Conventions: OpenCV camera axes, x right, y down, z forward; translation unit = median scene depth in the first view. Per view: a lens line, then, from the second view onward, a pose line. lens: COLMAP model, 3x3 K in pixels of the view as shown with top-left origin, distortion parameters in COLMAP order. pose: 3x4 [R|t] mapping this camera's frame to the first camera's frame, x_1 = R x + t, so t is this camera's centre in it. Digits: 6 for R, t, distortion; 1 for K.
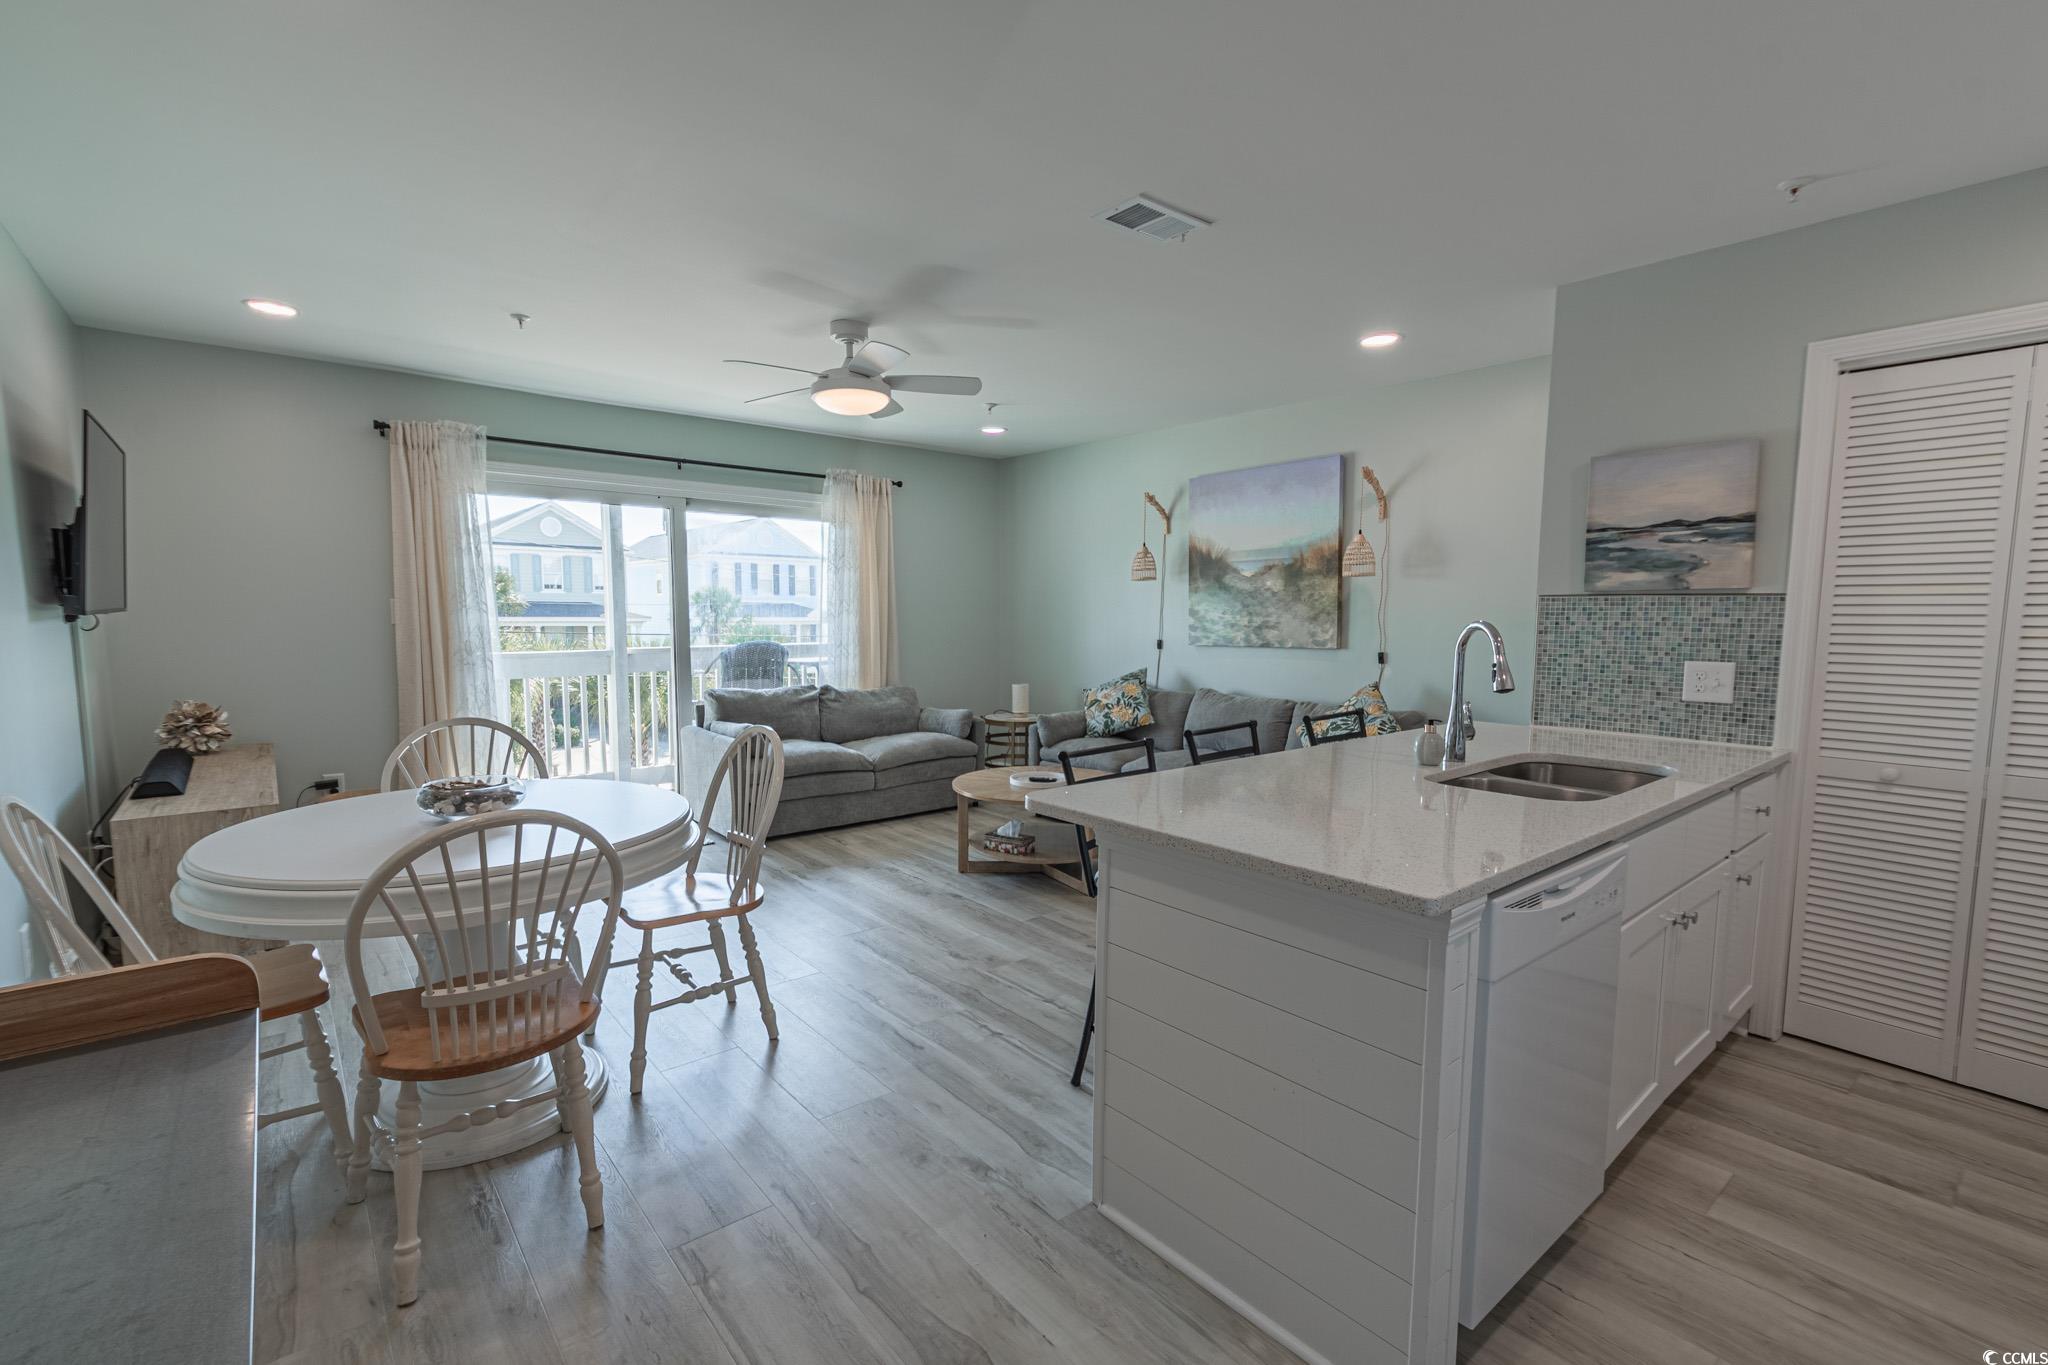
lens RADIAL K [[906.0, 0, 1021.8], [0, 906.0, 699.2], [0, 0, 1]] dist [0.016573, -0.006476]
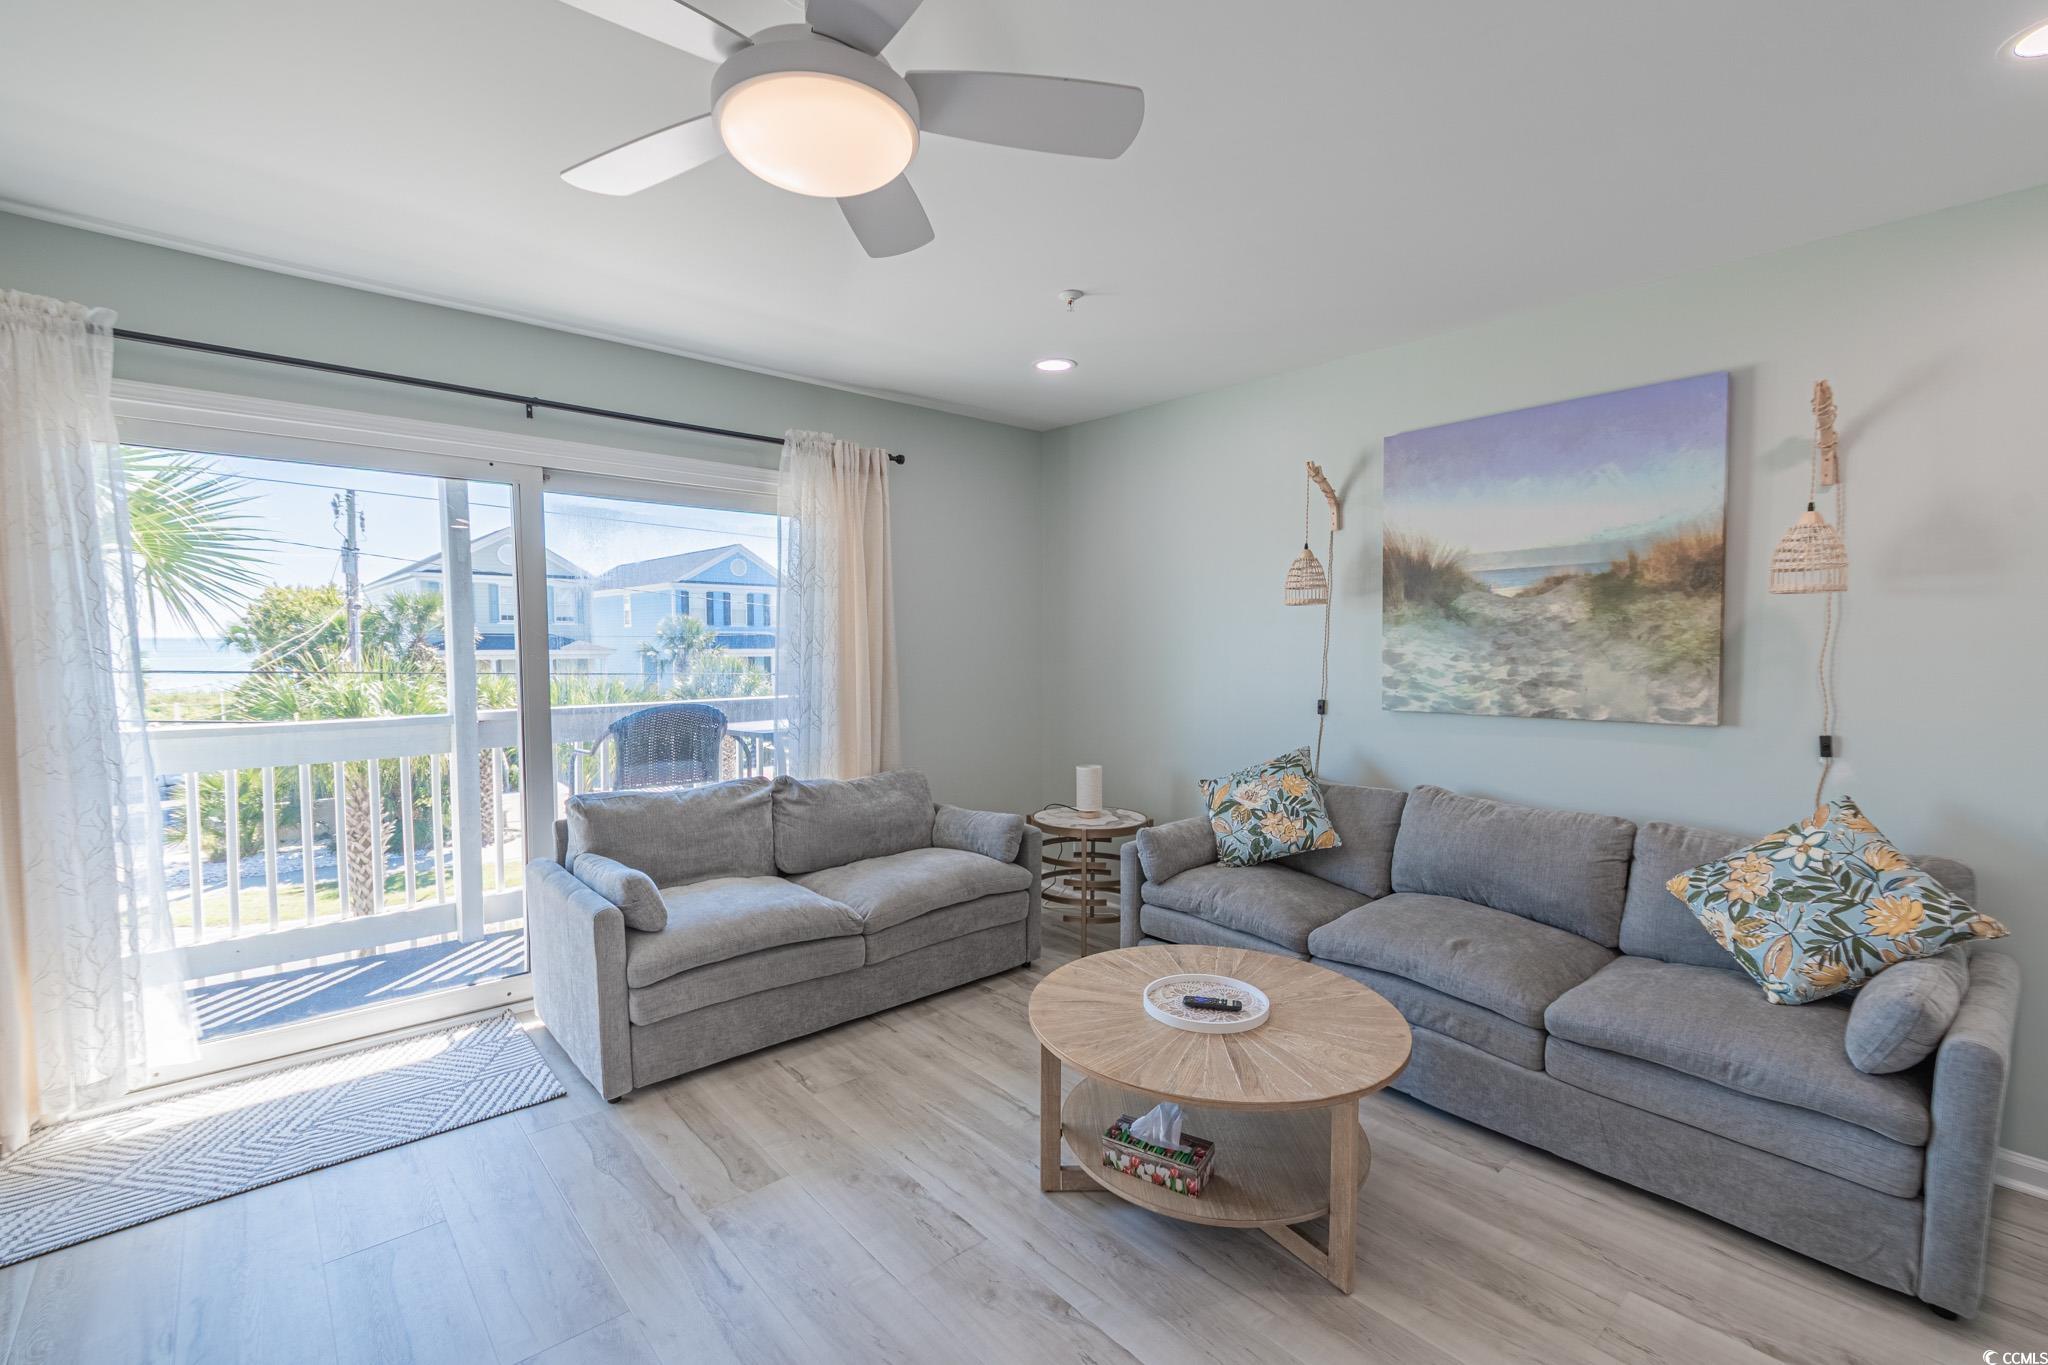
lens RADIAL K [[893.1, 0, 1023.3], [0, 893.1, 695.2], [0, 0, 1]] dist [0.018495, 0.000065]
pose [[0.999546, -0.006321, 0.029459, -0.089106], [0.007334, 0.999380, -0.034423, -0.060650], [-0.029223, 0.034624, 0.998973, 0.485314]]
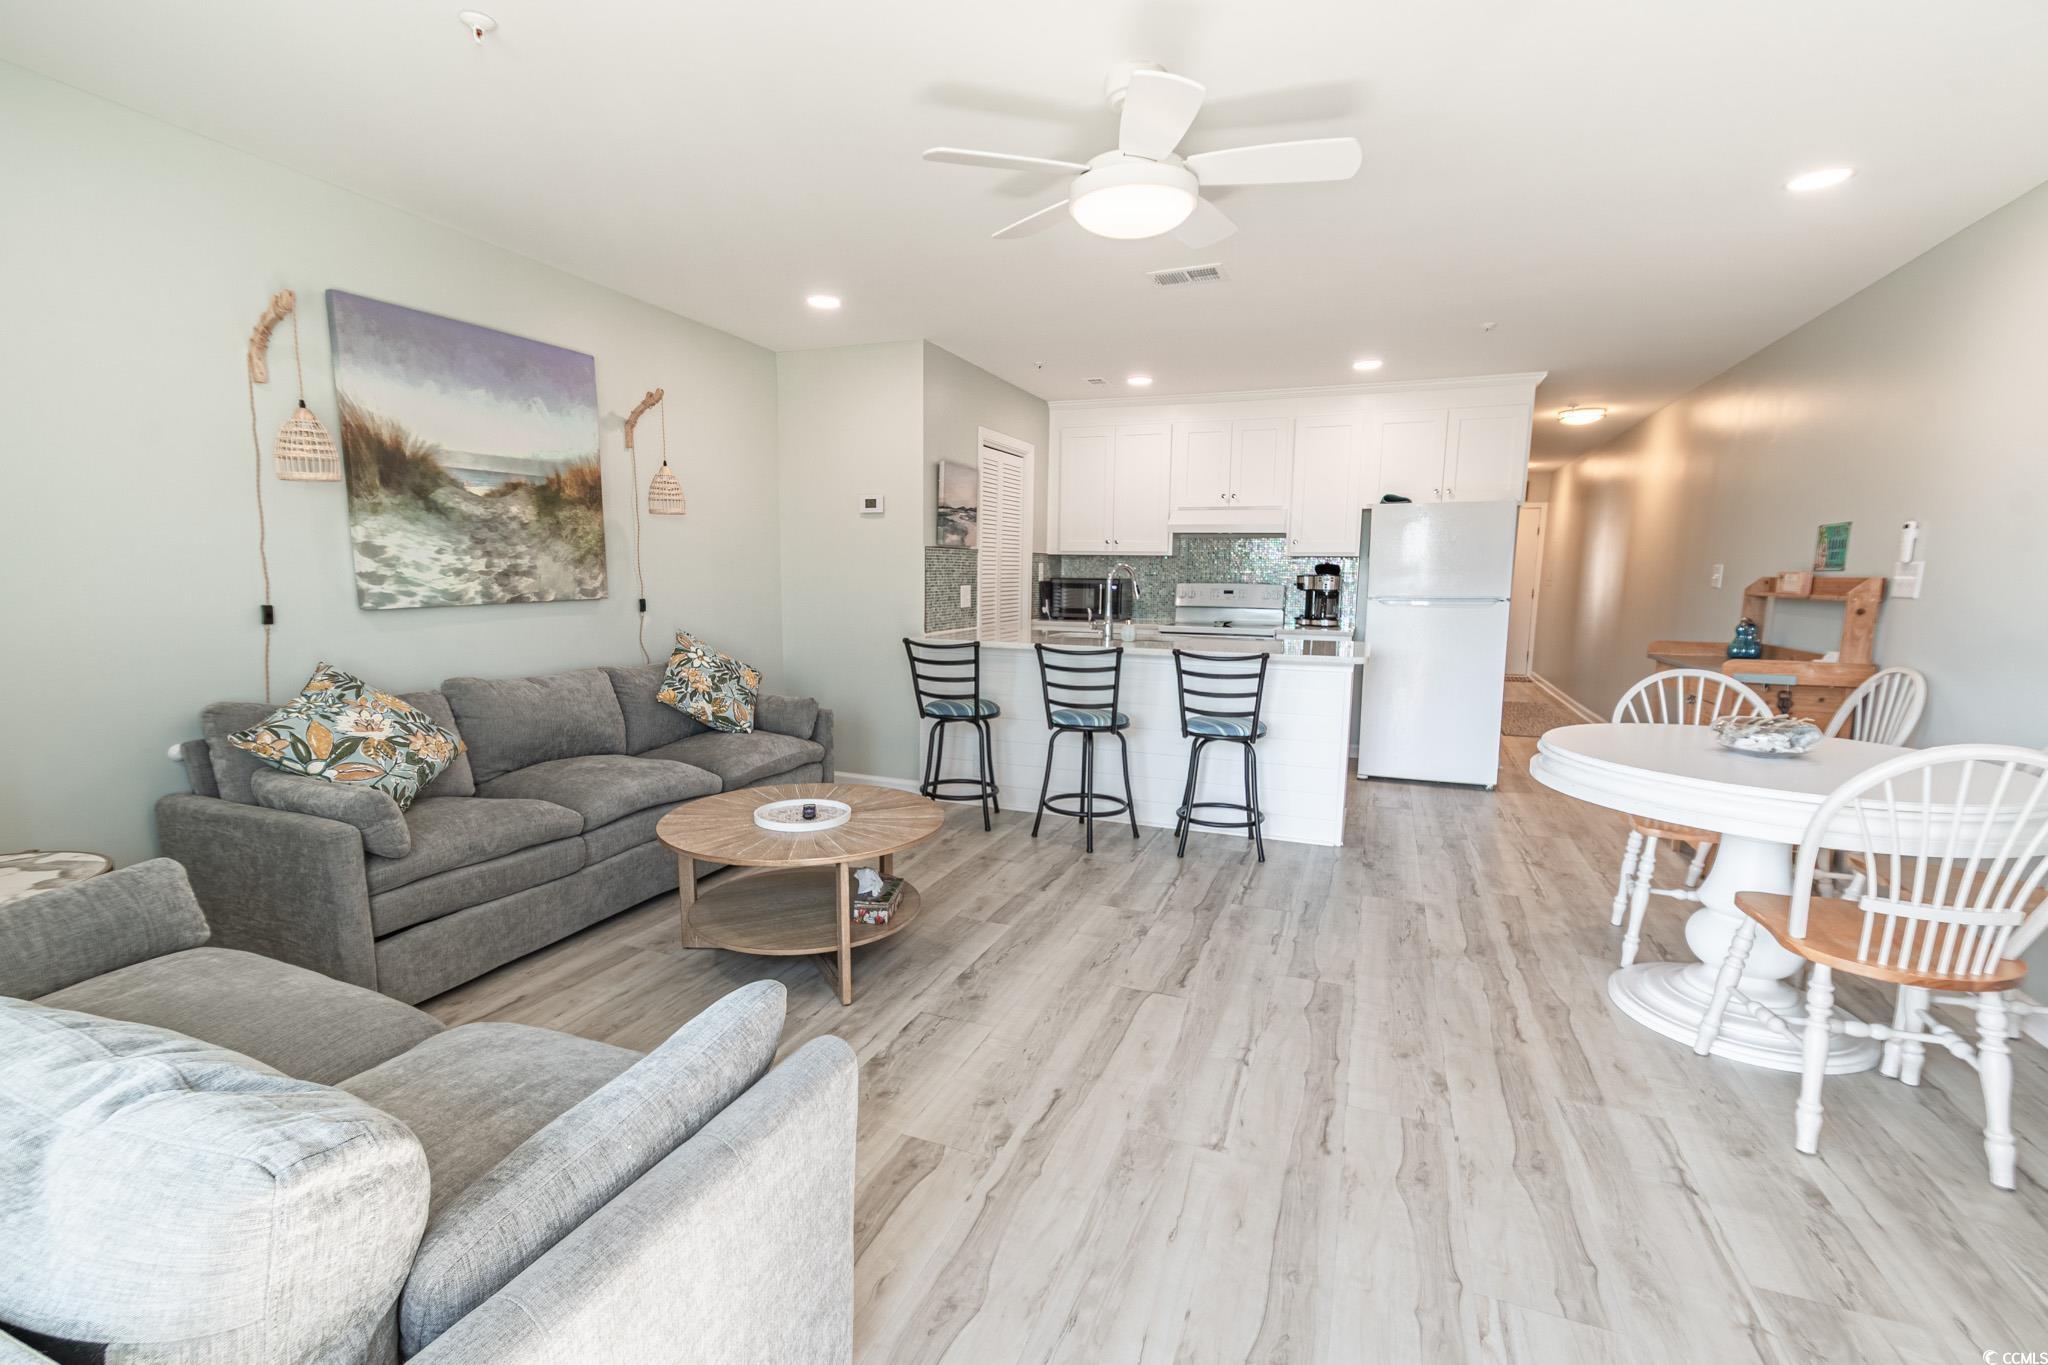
lens RADIAL K [[893.1, 0, 1023.3], [0, 893.1, 695.2], [0, 0, 1]] dist [0.018495, 0.000065]
pose [[-0.468007, -0.132234, 0.873775, -0.571186], [0.076114, 0.979036, 0.188932, -0.097790], [-0.880441, 0.154928, -0.448131, 1.082058]]
